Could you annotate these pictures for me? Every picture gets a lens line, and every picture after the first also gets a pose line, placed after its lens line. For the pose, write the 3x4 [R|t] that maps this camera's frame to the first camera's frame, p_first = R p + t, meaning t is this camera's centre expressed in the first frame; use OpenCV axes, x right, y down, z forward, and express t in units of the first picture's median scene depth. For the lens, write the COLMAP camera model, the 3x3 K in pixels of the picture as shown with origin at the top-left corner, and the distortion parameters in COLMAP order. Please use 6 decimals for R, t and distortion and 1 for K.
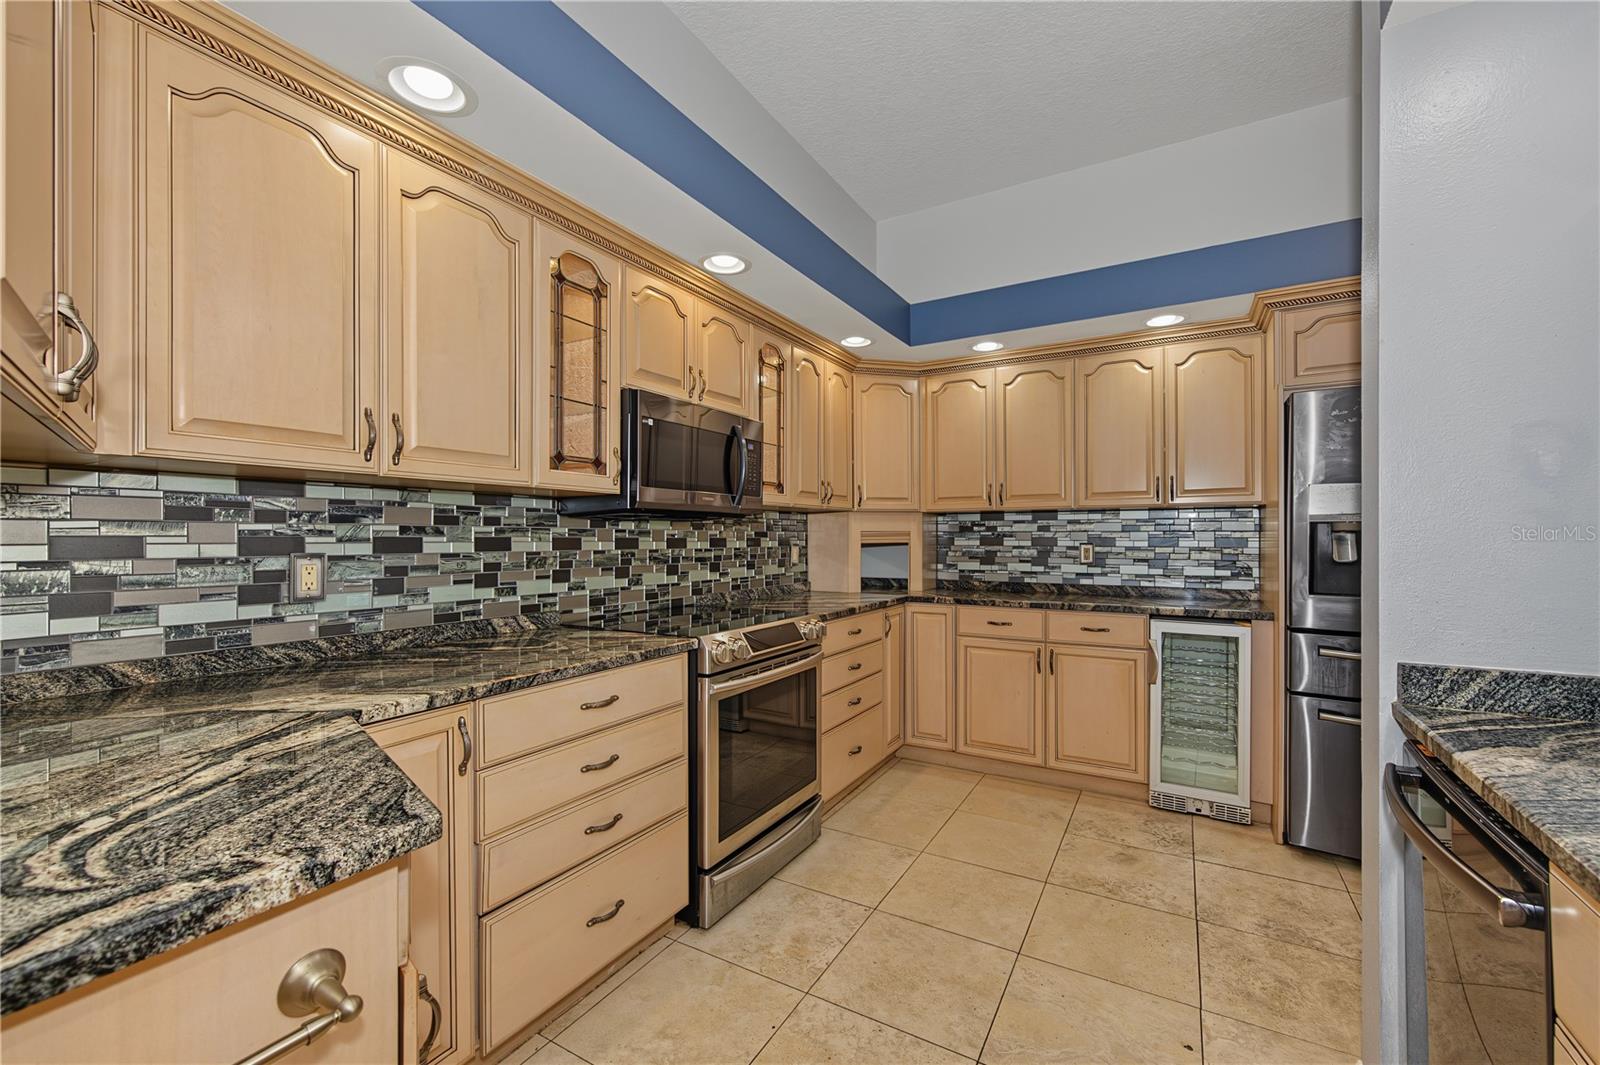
lens RADIAL K [[663.7, 0, 801.0], [0, 663.7, 535.3], [0, 0, 1]] dist [0.002222, 0.000069]
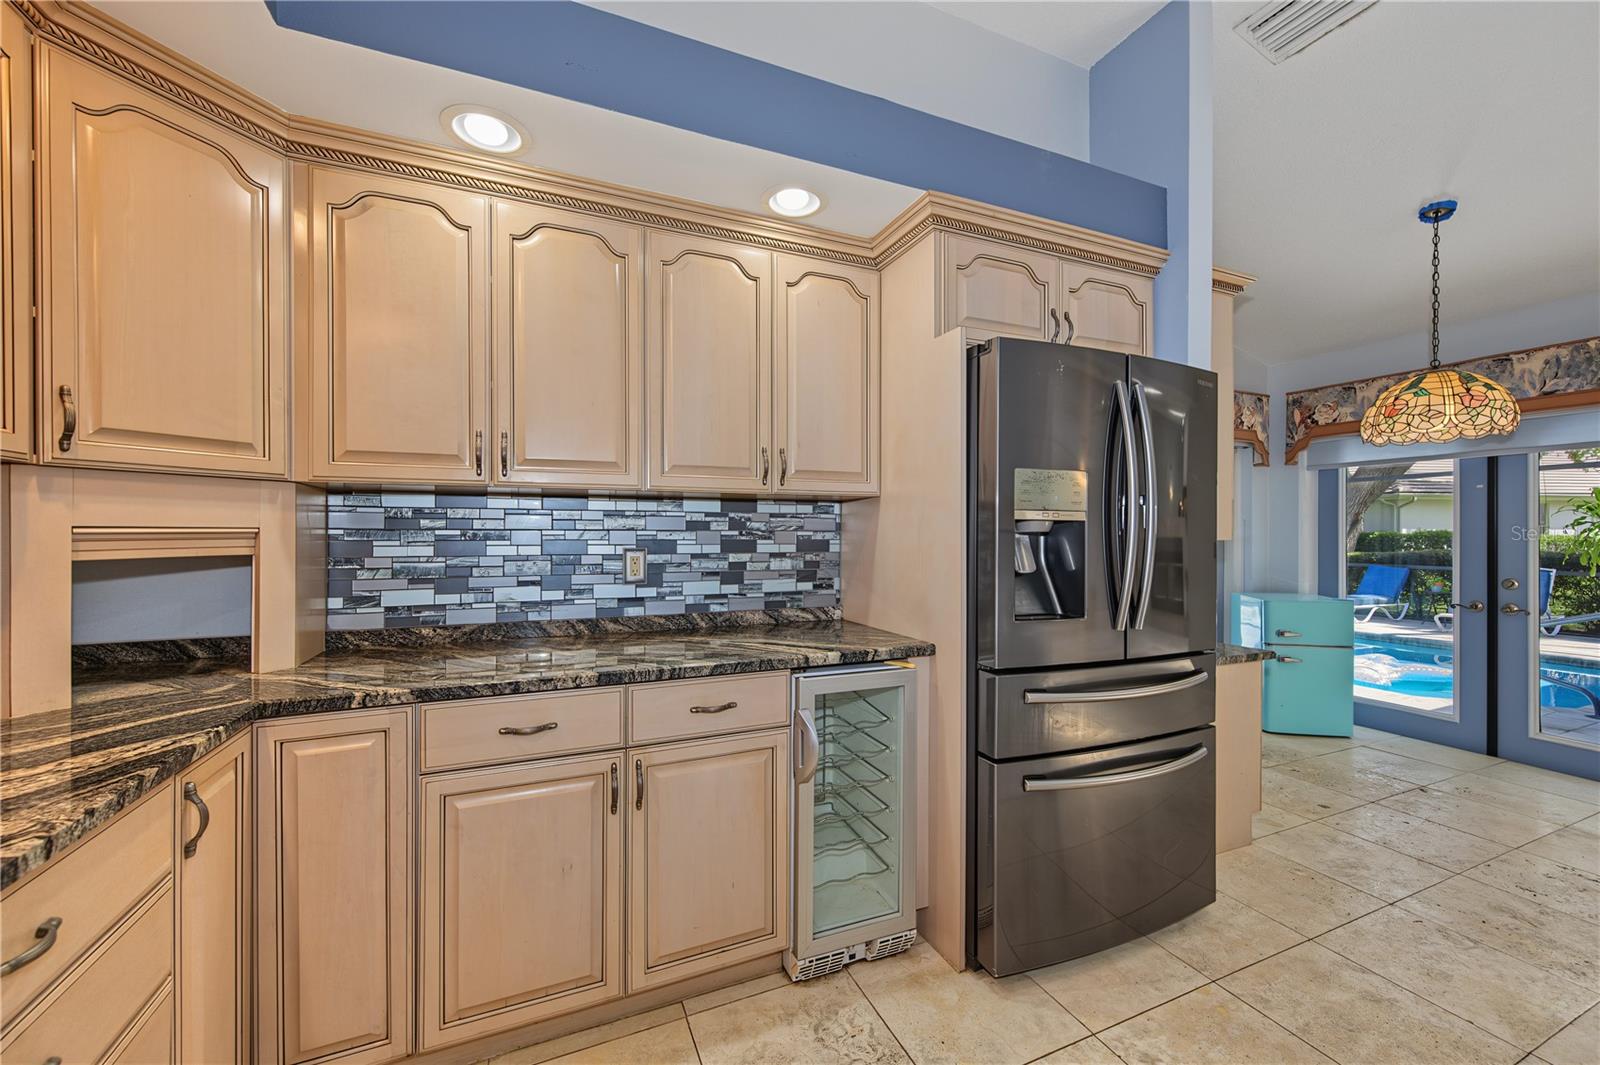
lens RADIAL K [[626.1, 0, 804.9], [0, 626.1, 534.8], [0, 0, 1]] dist [0.003827, -0.000990]
pose [[0.592293, -0.000346, 0.805723, 0.056087], [-0.002920, 0.999992, 0.002576, -0.003412], [-0.805717, -0.003878, 0.592287, 0.532740]]
